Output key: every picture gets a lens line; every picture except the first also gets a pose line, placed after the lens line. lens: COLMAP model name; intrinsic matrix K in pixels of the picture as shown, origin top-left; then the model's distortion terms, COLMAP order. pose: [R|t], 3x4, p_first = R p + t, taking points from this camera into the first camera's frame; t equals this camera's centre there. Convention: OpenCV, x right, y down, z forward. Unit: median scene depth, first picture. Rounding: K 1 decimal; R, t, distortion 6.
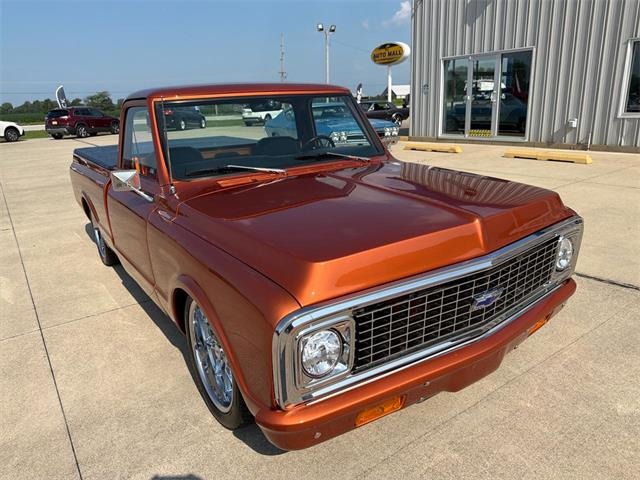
lens RADIAL K [[453.3, 0, 322.5], [0, 453.3, 246.1], [0, 0, 1]] dist [0.040068, -0.053976]
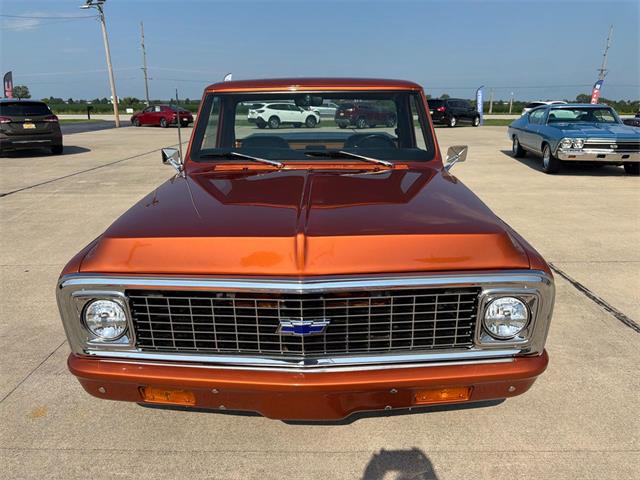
lens RADIAL K [[451.5, 0, 320.6], [0, 451.5, 245.6], [0, 0, 1]] dist [0.045534, -0.058615]
pose [[0.812668, 0.205828, -0.545165, 0.532044], [-0.203090, 0.976927, 0.066098, -0.064337], [0.546191, 0.057002, 0.835719, 0.187492]]
